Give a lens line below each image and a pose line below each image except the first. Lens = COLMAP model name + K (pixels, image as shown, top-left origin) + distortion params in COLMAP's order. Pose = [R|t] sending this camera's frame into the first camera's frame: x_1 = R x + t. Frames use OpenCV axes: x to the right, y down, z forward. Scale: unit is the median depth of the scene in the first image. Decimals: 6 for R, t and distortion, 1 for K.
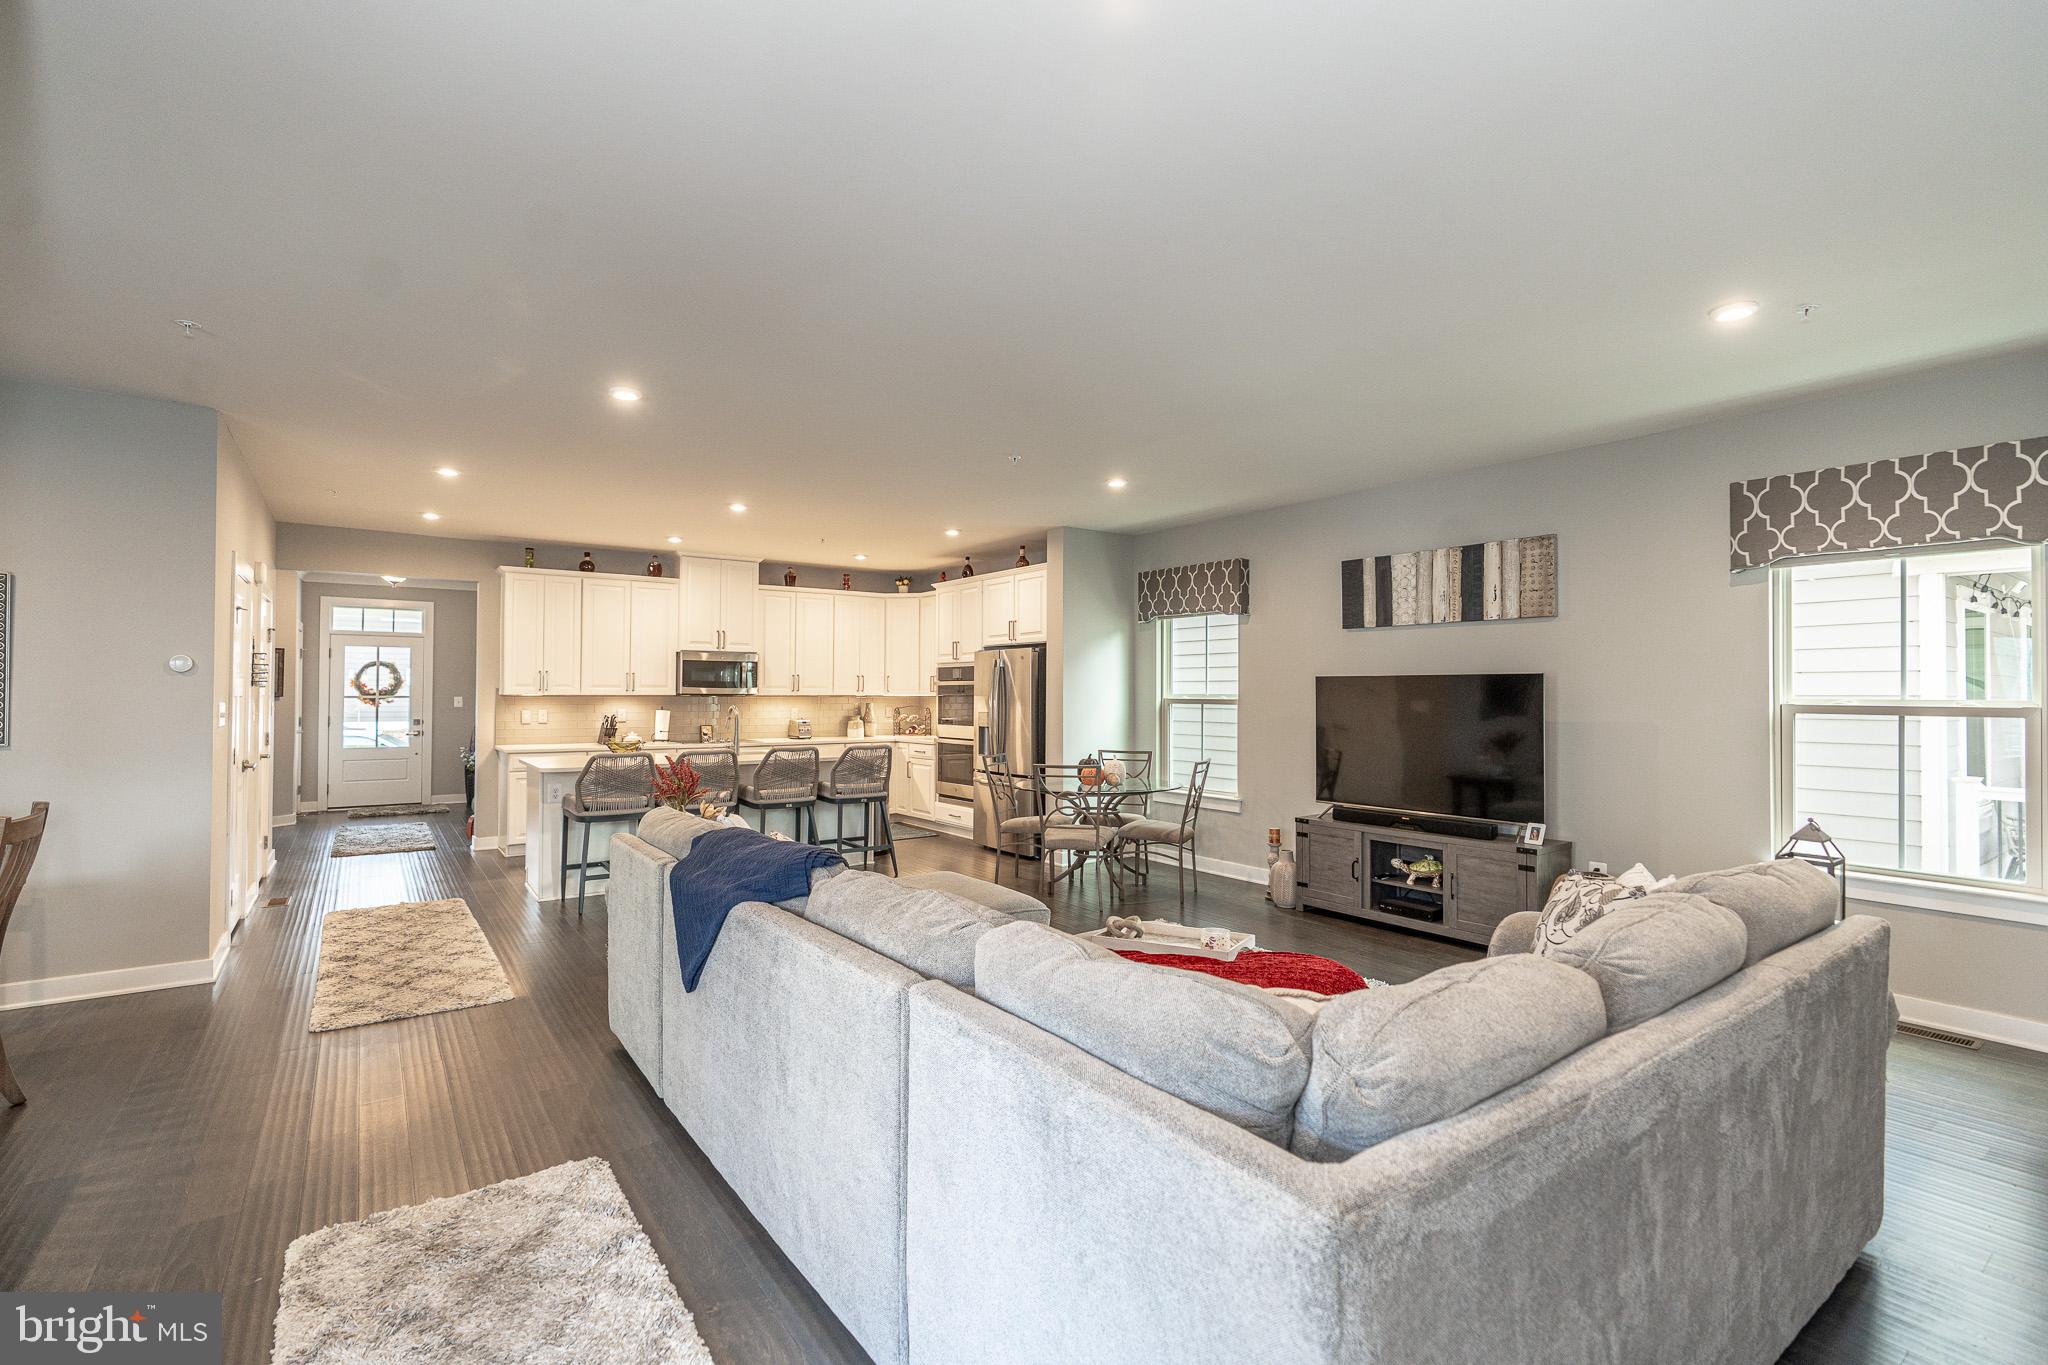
lens RADIAL K [[926.3, 0, 1026.9], [0, 926.3, 672.6], [0, 0, 1]] dist [-0.007858, 0.004959]
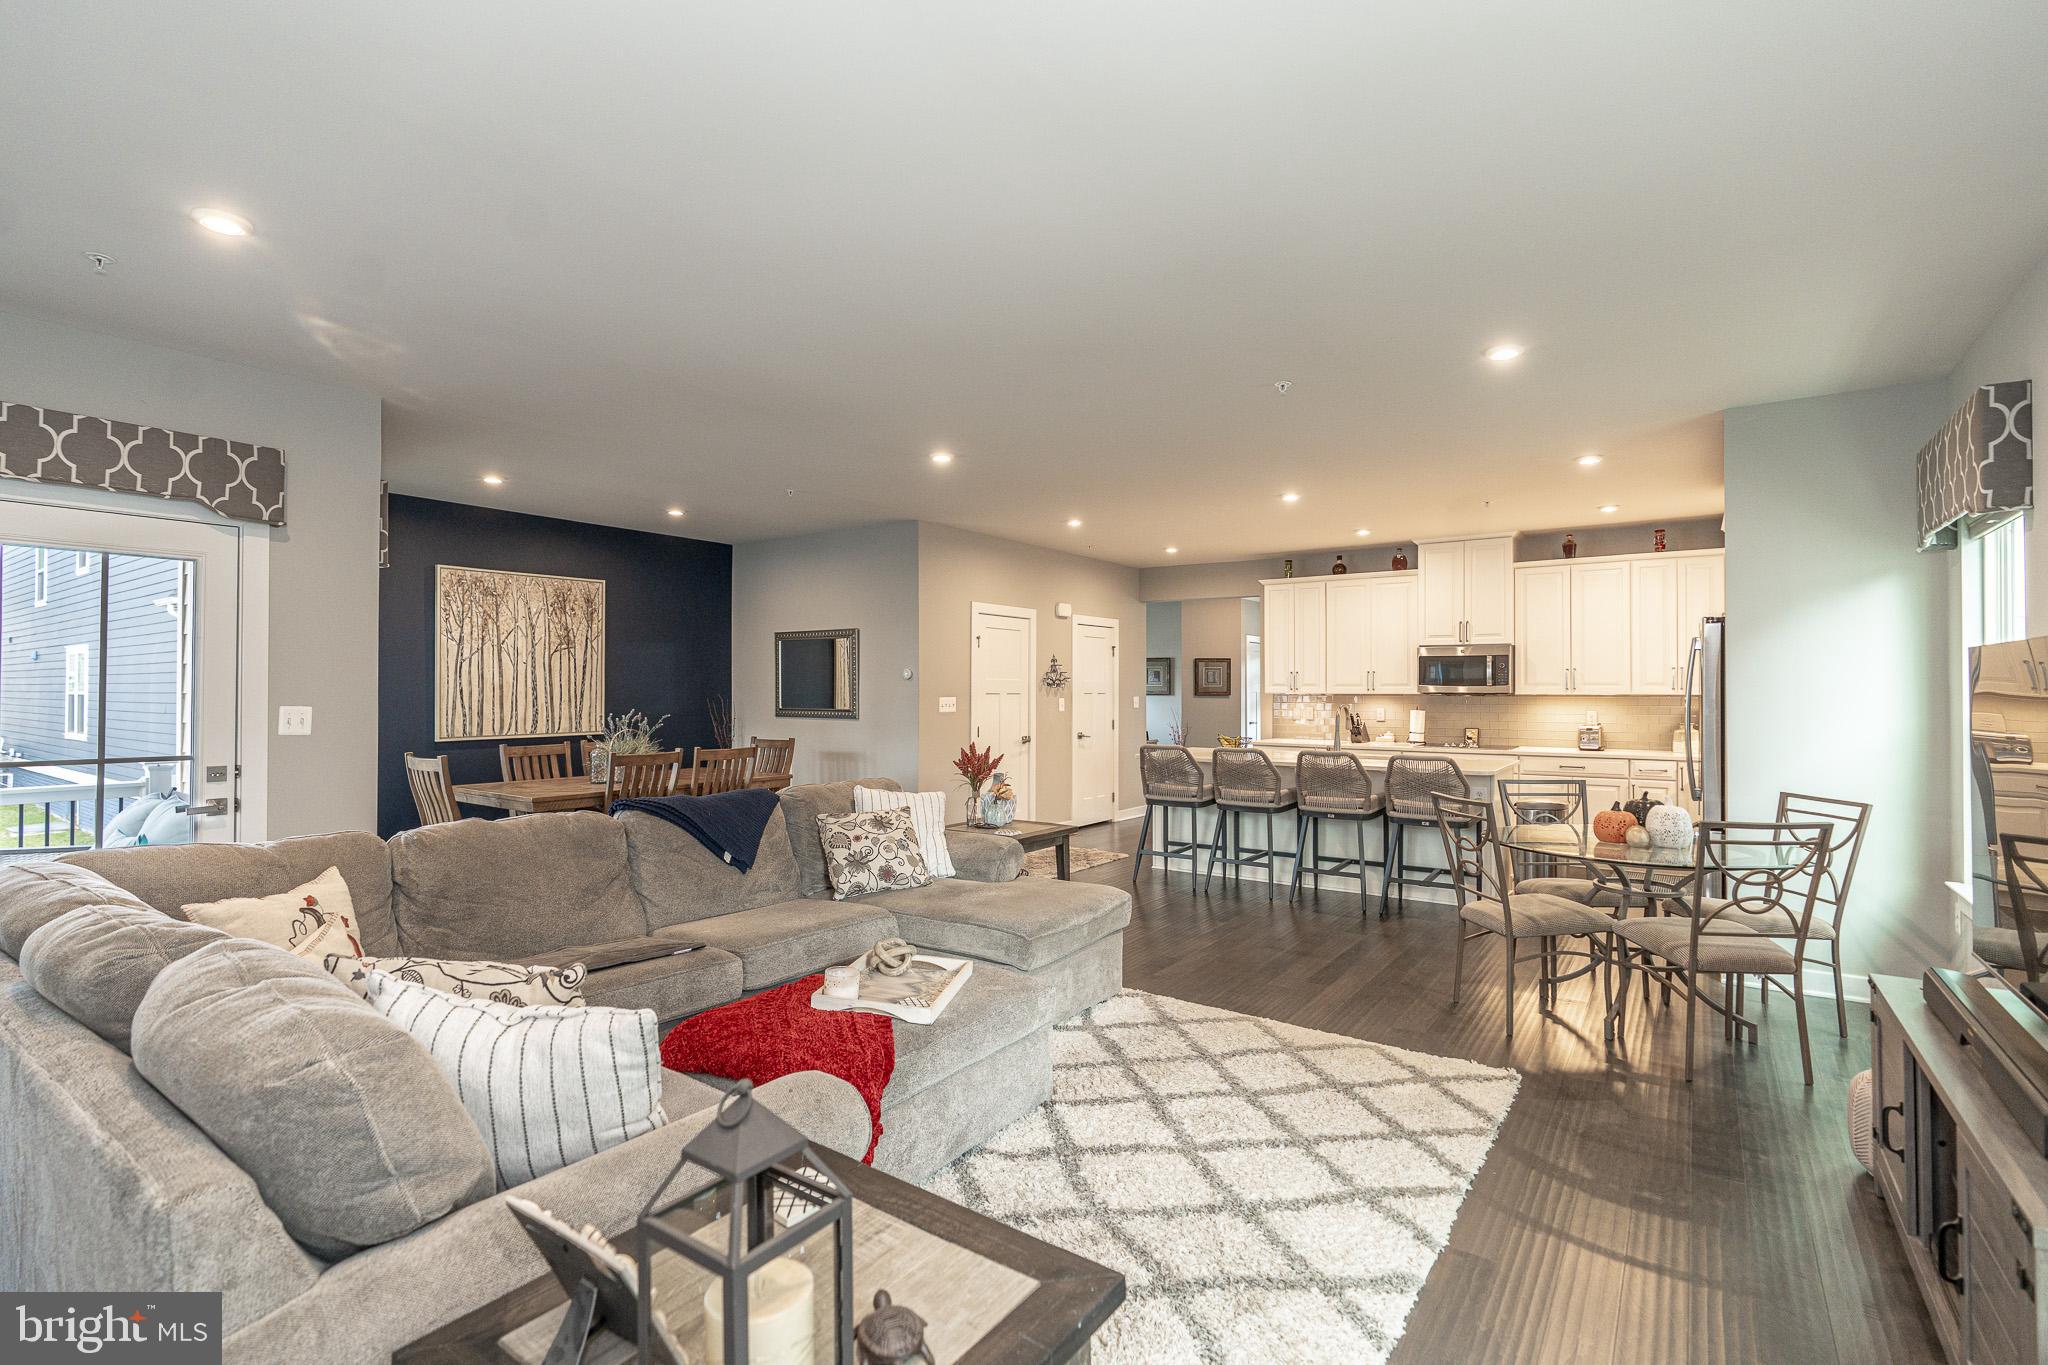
lens RADIAL K [[926.3, 0, 1031.8], [0, 926.3, 686.3], [0, 0, 1]] dist [-0.007858, 0.004959]
pose [[0.319149, -0.007094, -0.947678, 0.456836], [0.019155, 0.999816, -0.001034, 0.011915], [0.947511, -0.017822, 0.319226, 0.395237]]
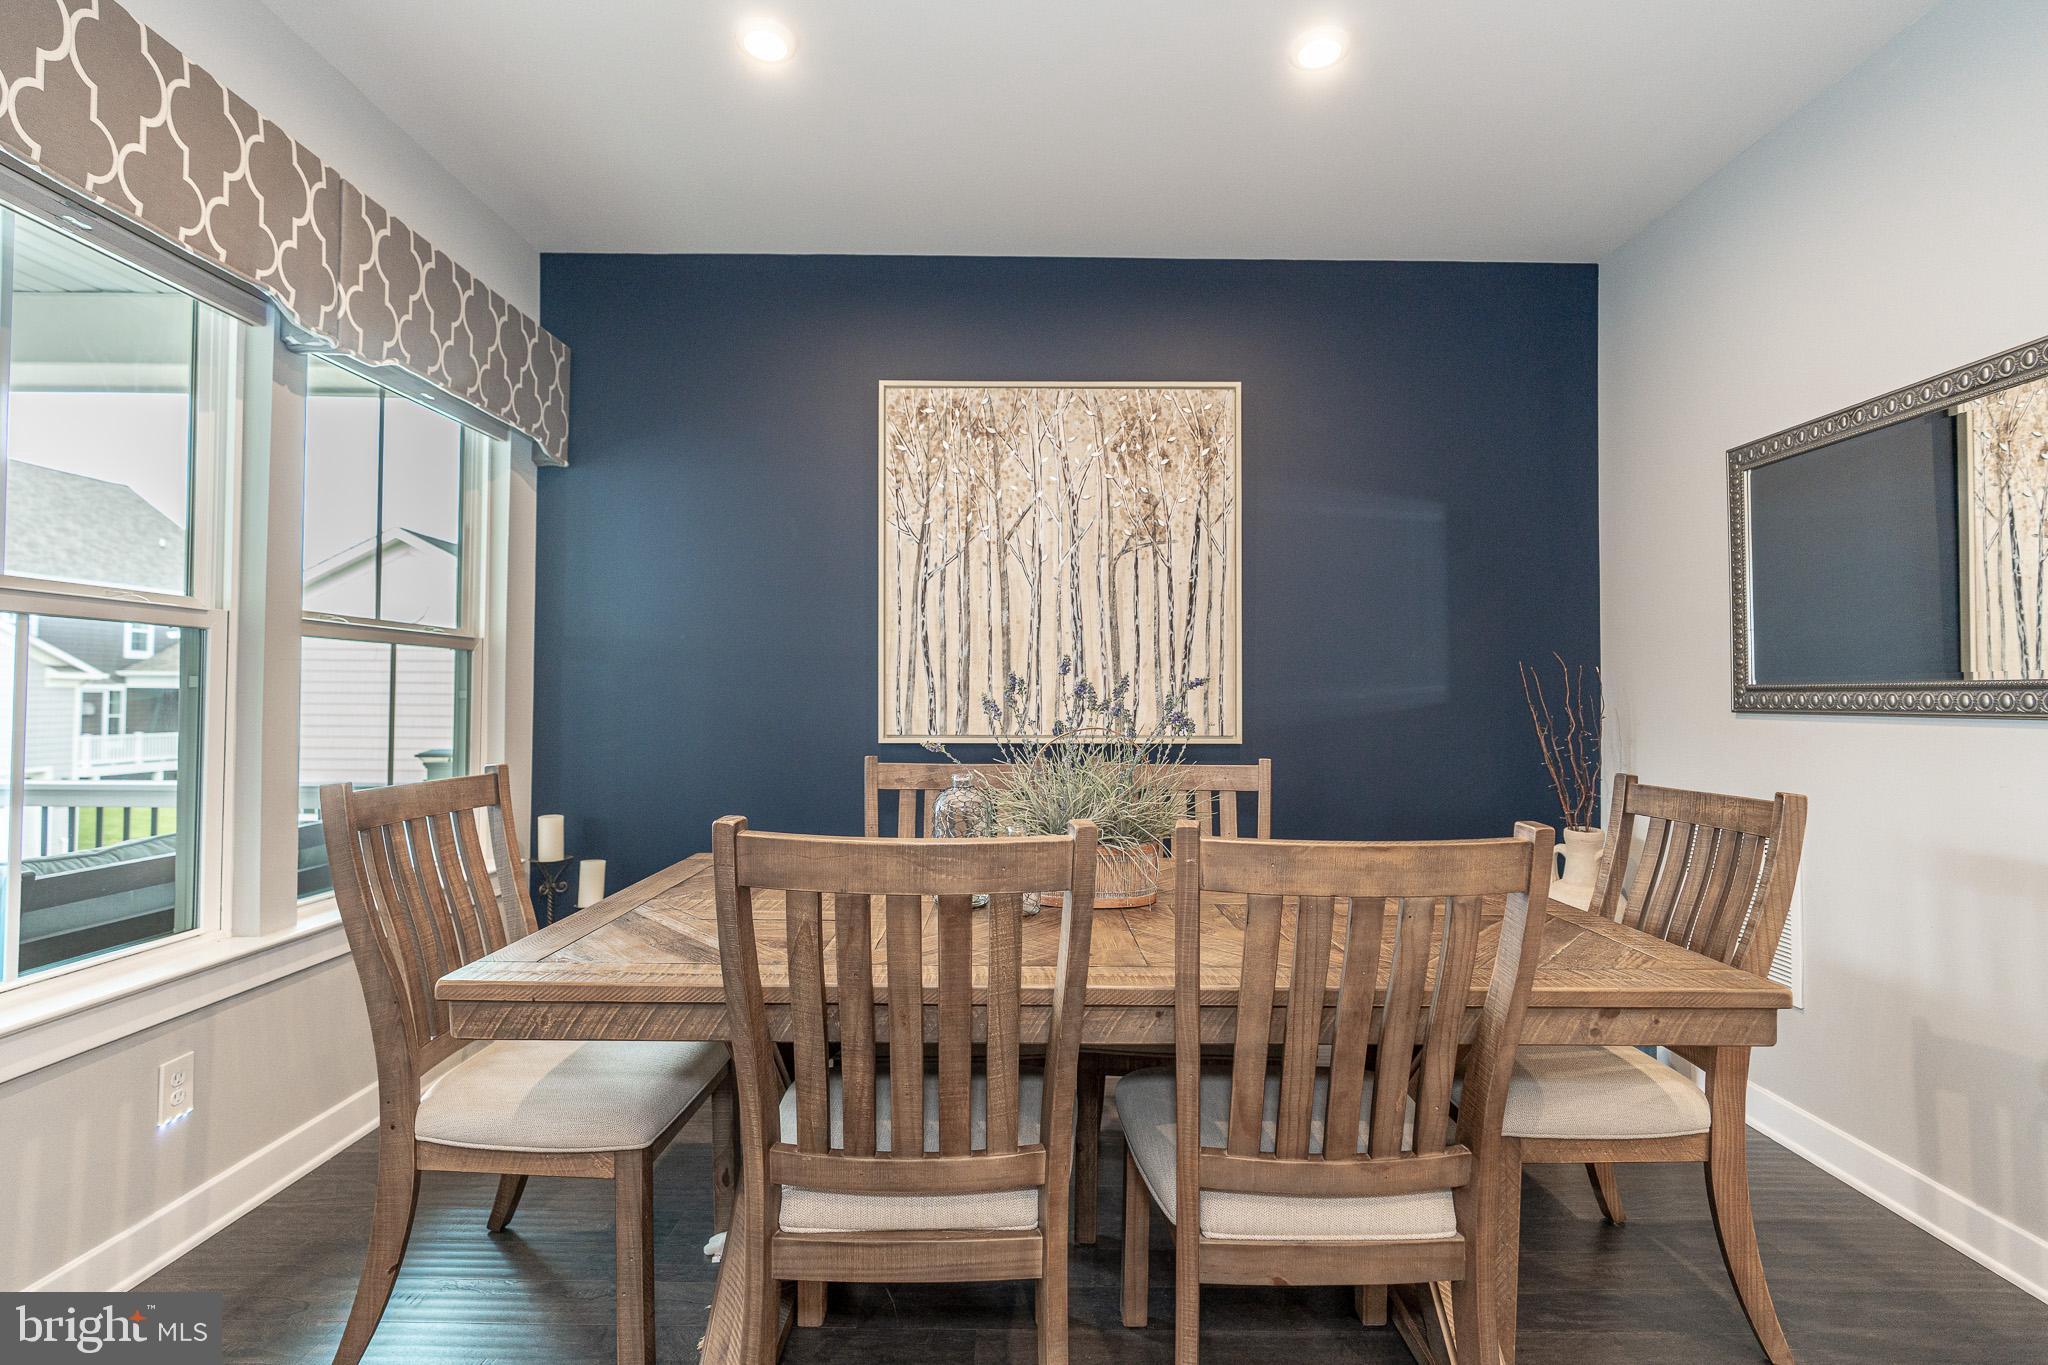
lens RADIAL K [[926.3, 0, 1029.6], [0, 926.3, 683.4], [0, 0, 1]] dist [-0.007858, 0.004959]
pose [[-0.583999, -0.019493, -0.811521, -0.266260], [0.007612, 0.999536, -0.029487, 0.039094], [0.811719, -0.023398, -0.583579, 0.447958]]
